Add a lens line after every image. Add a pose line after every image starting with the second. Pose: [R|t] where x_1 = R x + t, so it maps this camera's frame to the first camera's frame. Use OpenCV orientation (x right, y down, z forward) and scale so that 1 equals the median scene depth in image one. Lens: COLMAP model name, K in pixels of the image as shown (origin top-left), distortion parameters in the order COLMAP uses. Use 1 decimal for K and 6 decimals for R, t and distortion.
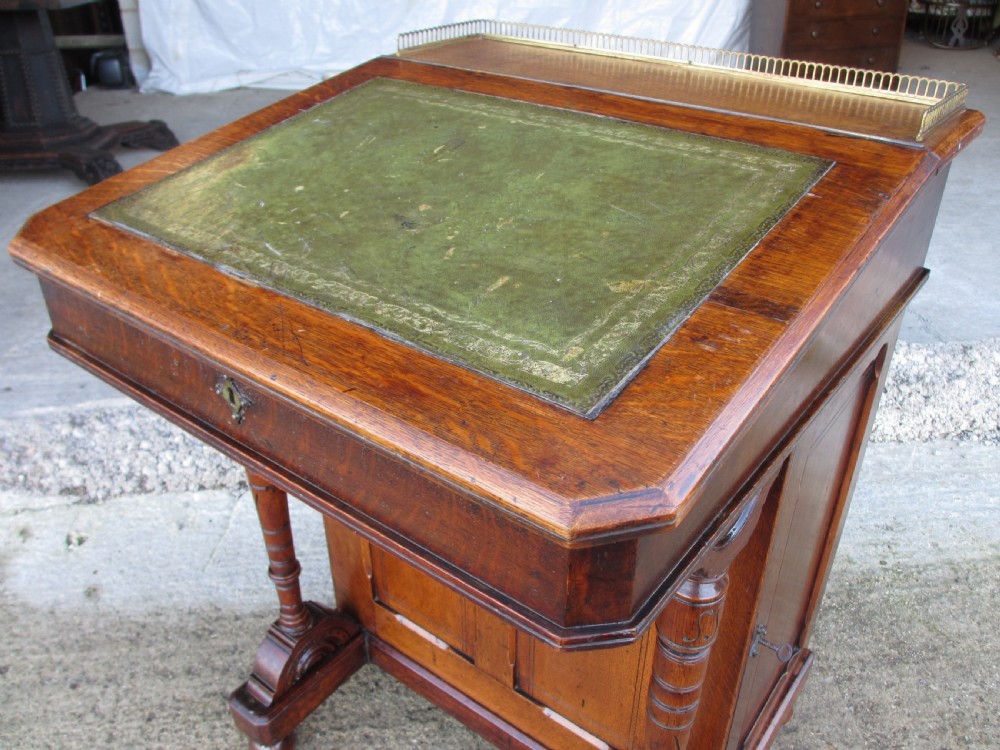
lens RADIAL K [[832.6, 0, 503.3], [0, 832.6, 370.5], [0, 0, 1]] dist [-0.051879, 0.015419]
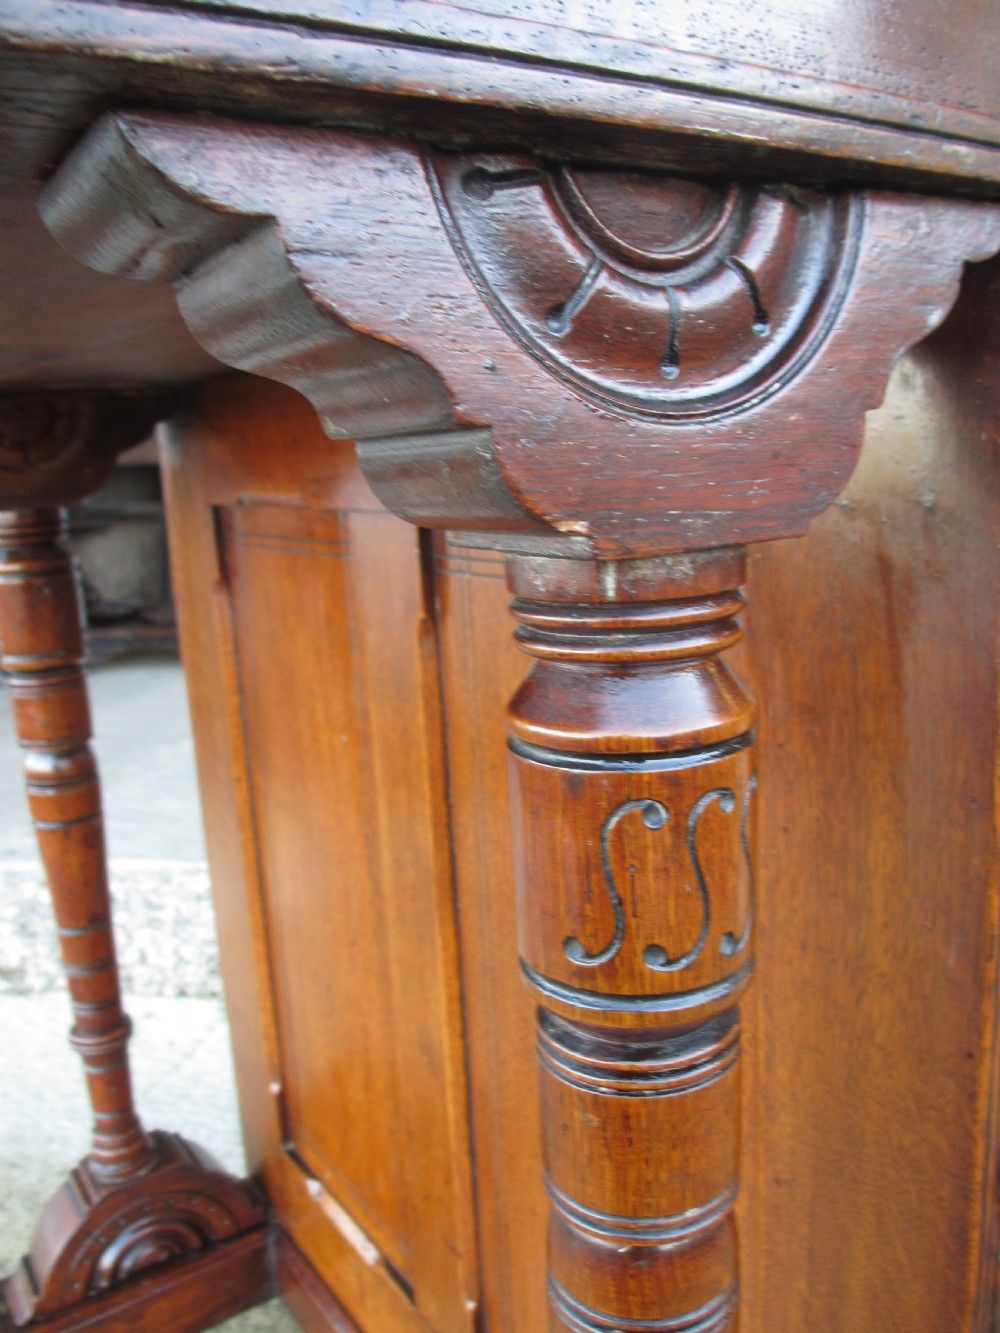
lens RADIAL K [[1109.9, 0, 498.9], [0, 1109.9, 670.5], [0, 0, 1]] dist [-0.051879, 0.015419]
pose [[0.947546, 0.010740, -0.319440, 0.142838], [-0.112268, 0.946935, -0.301180, 0.161885], [0.299254, 0.321244, 0.898470, 0.308897]]
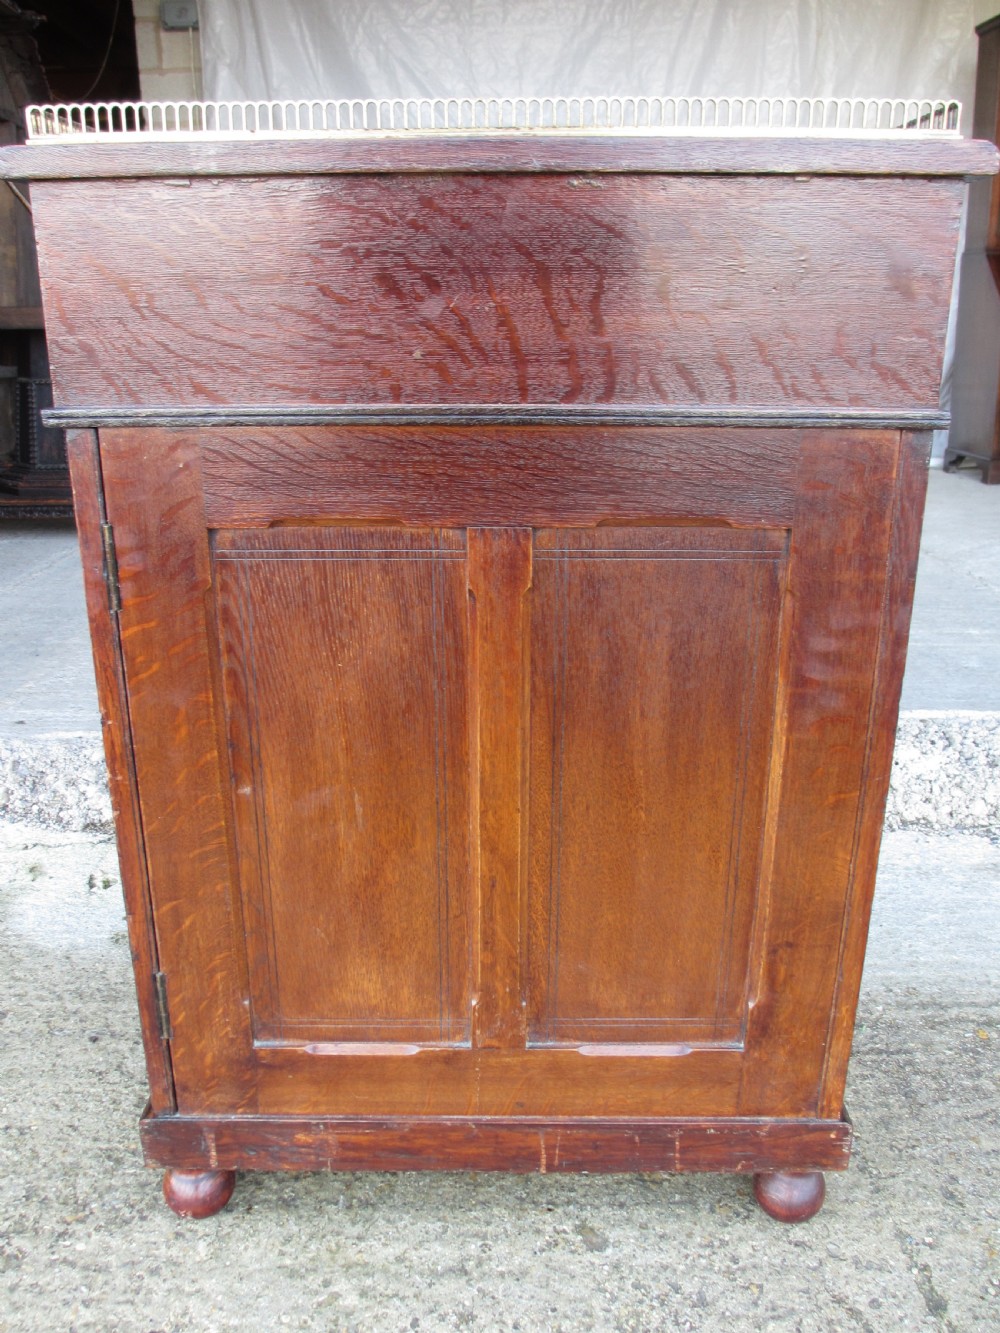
lens RADIAL K [[1109.9, 0, 493.7], [0, 1109.9, 661.9], [0, 0, 1]] dist [-0.051879, 0.015419]
pose [[0.994456, 0.034717, -0.099261, -0.082058], [-0.053963, 0.978645, -0.198347, 0.213788], [0.090256, 0.202603, 0.975093, 0.016700]]
